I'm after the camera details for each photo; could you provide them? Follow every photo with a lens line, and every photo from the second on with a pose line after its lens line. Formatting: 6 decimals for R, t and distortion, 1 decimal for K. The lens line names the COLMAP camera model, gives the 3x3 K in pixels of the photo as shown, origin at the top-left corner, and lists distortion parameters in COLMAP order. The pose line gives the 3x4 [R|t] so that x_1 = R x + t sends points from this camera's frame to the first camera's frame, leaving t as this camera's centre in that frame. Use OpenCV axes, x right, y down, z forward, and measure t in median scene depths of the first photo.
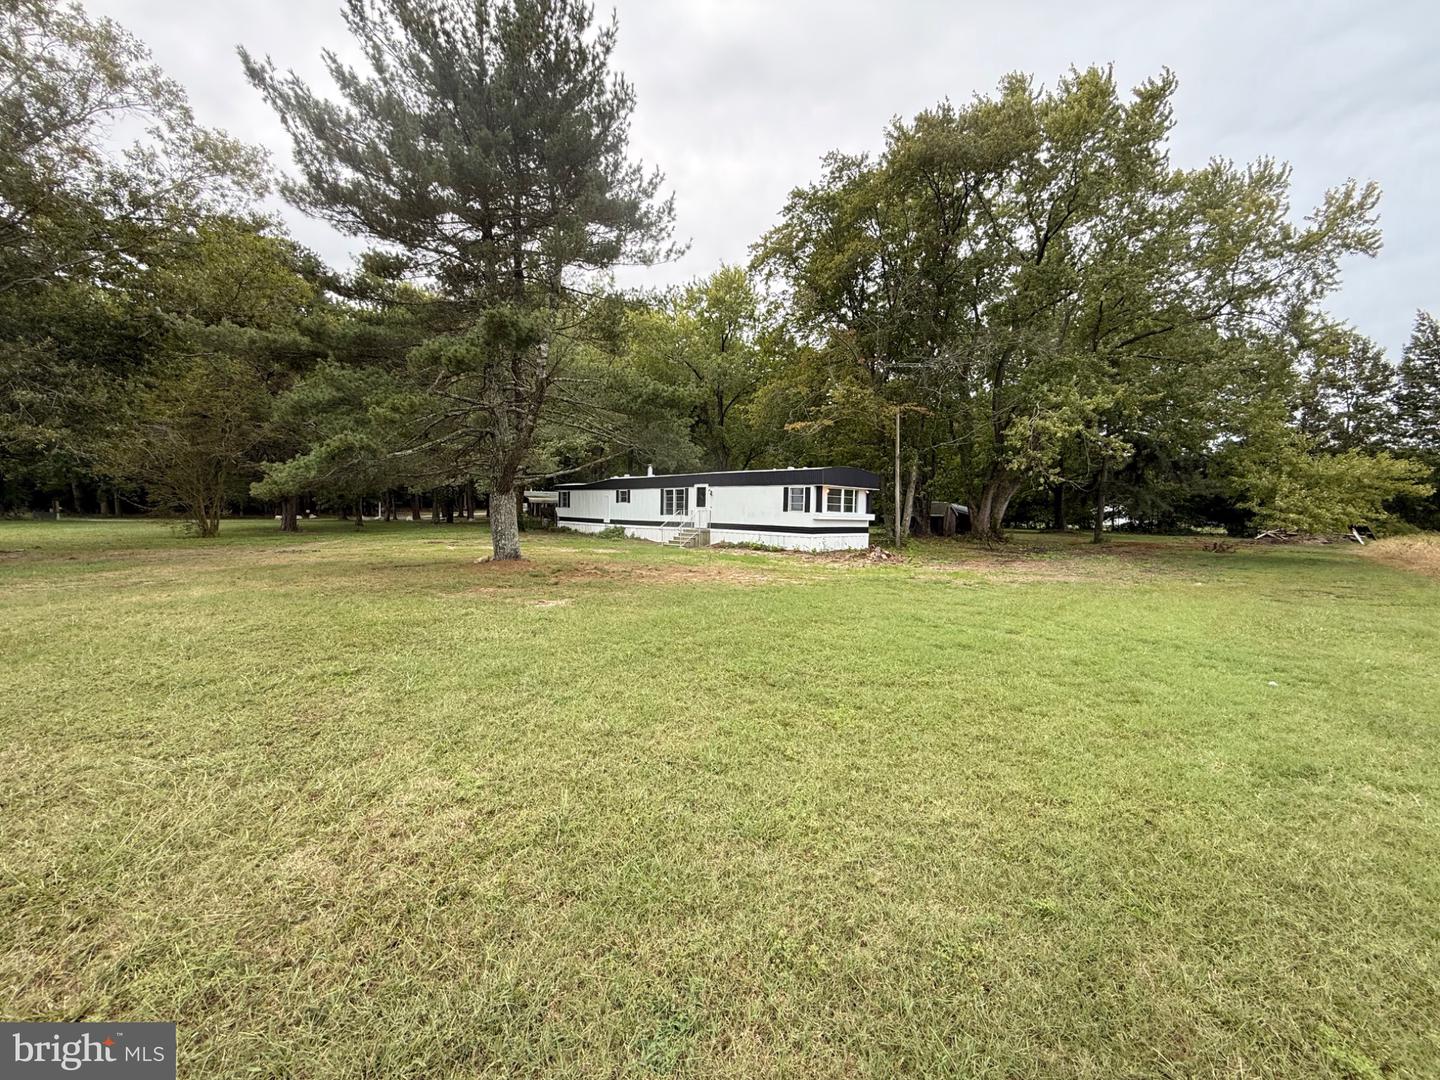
lens RADIAL K [[574.2, 0, 720.0], [0, 574.2, 540.0], [0, 0, 1]] dist [0.000279, 0.000086]
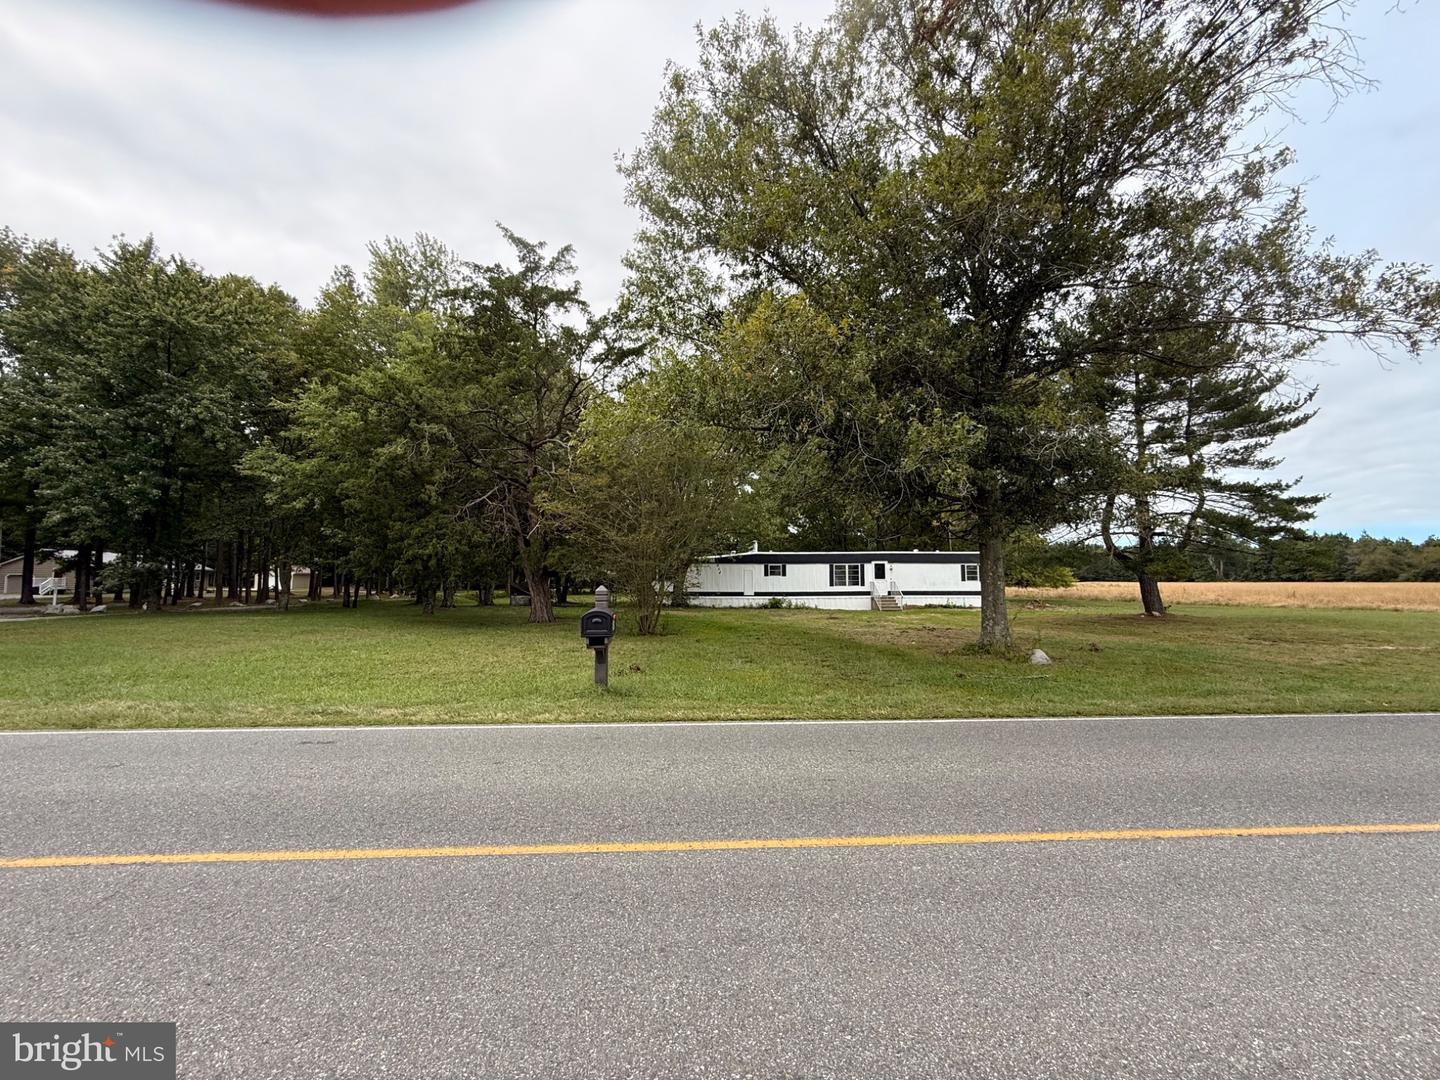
lens RADIAL K [[574.2, 0, 720.0], [0, 574.2, 540.0], [0, 0, 1]] dist [0.000279, 0.000086]
pose [[0.674324, 0.039590, 0.737373, -1.149463], [0.052237, 0.993503, -0.101113, -0.031029], [-0.736585, 0.106701, 0.667875, 0.370629]]
